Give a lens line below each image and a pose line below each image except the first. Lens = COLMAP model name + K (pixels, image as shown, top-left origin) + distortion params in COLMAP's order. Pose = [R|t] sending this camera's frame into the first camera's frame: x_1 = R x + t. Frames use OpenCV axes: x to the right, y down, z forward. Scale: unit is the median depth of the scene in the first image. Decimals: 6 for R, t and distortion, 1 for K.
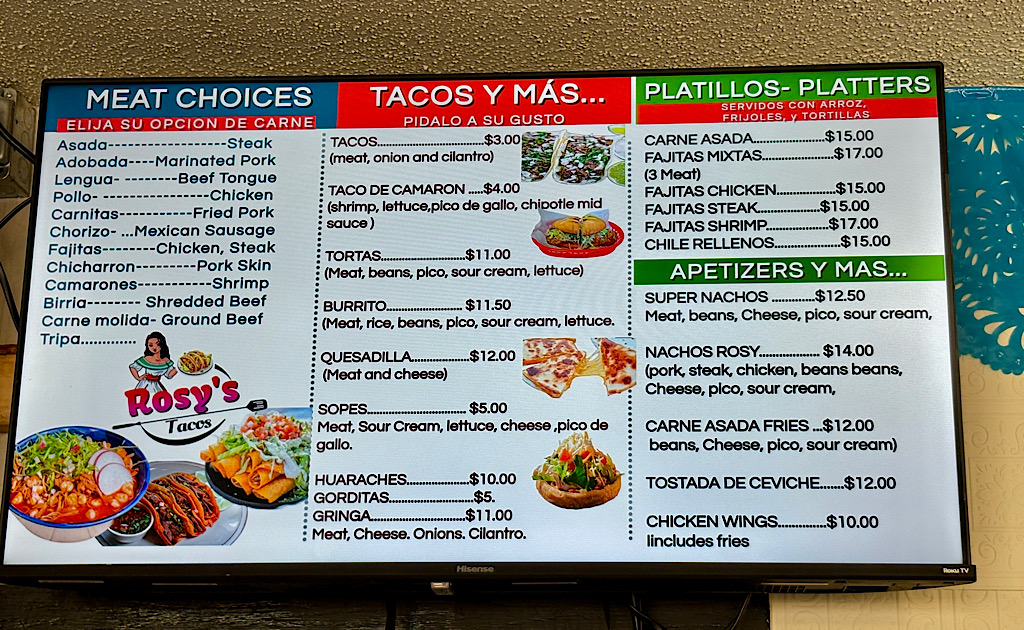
lens RADIAL K [[2165.6, 0, 511.8], [0, 2165.6, 316.2], [0, 0, 1]] dist [-0.008303, 0.000000]
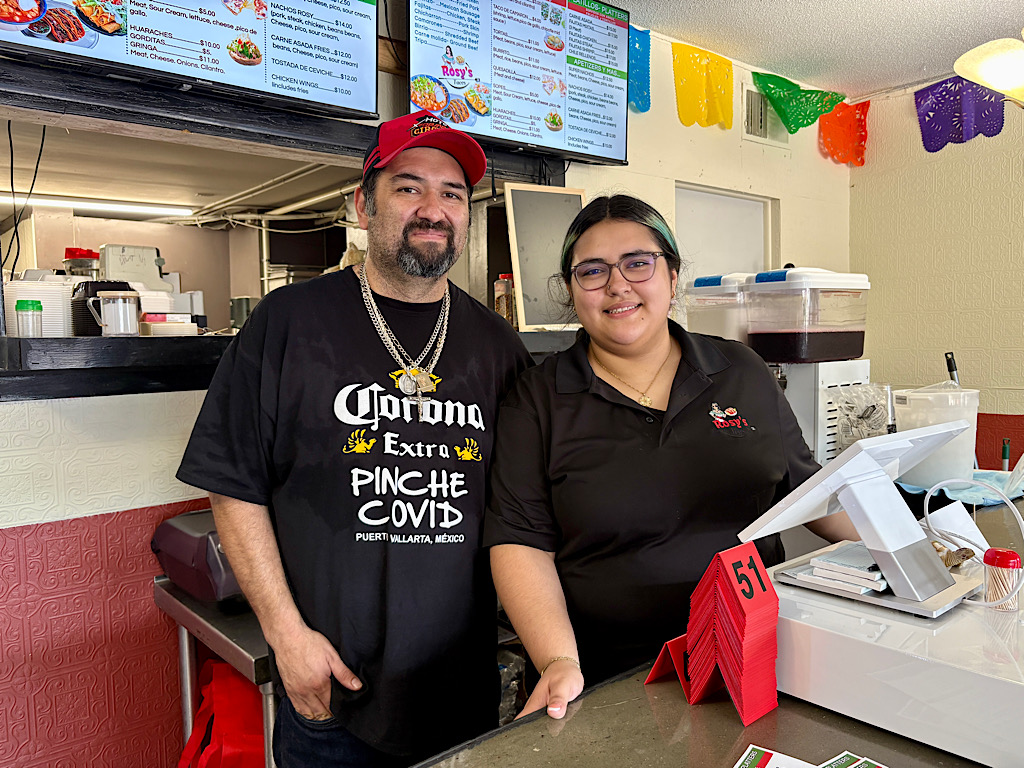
lens RADIAL K [[814.2, 0, 514.1], [0, 814.2, 383.1], [0, 0, 1]] dist [0.049285, -0.029049]
pose [[0.699656, -0.080517, 0.709928, -0.905935], [-0.254713, 0.900234, 0.353129, 0.003722], [-0.667534, -0.427897, 0.609346, 0.049302]]
